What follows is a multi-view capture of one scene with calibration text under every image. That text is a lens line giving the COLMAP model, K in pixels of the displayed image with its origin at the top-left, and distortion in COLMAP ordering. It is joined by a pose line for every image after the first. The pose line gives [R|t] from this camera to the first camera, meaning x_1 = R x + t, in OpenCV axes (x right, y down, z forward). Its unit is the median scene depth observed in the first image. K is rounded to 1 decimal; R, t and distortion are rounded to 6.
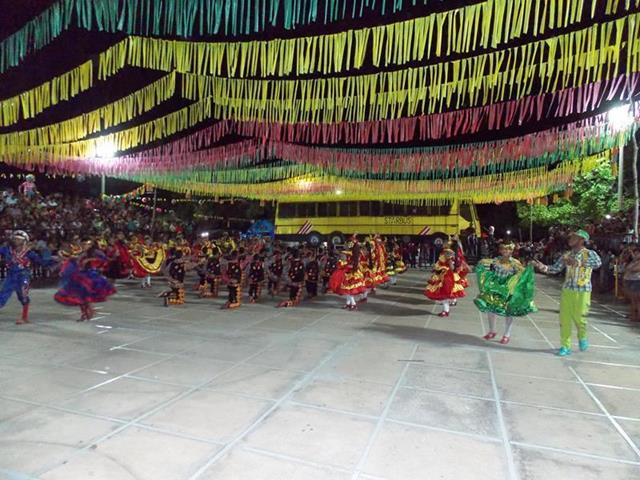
lens RADIAL K [[425.4, 0, 320.0], [0, 425.4, 240.0], [0, 0, 1]] dist [-0.003444, -0.000299]
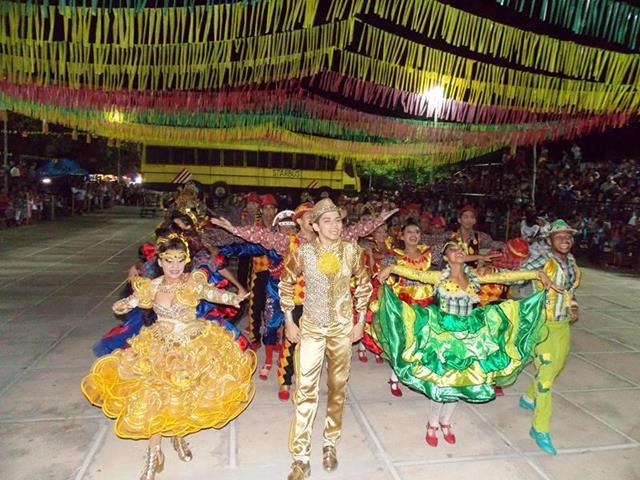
lens RADIAL K [[425.4, 0, 320.0], [0, 425.4, 240.0], [0, 0, 1]] dist [-0.003444, -0.000299]
pose [[0.718307, -0.067737, 0.692421, -0.457355], [-0.015343, 0.993465, 0.113103, -0.002107], [-0.695557, -0.091866, 0.712574, 0.163047]]
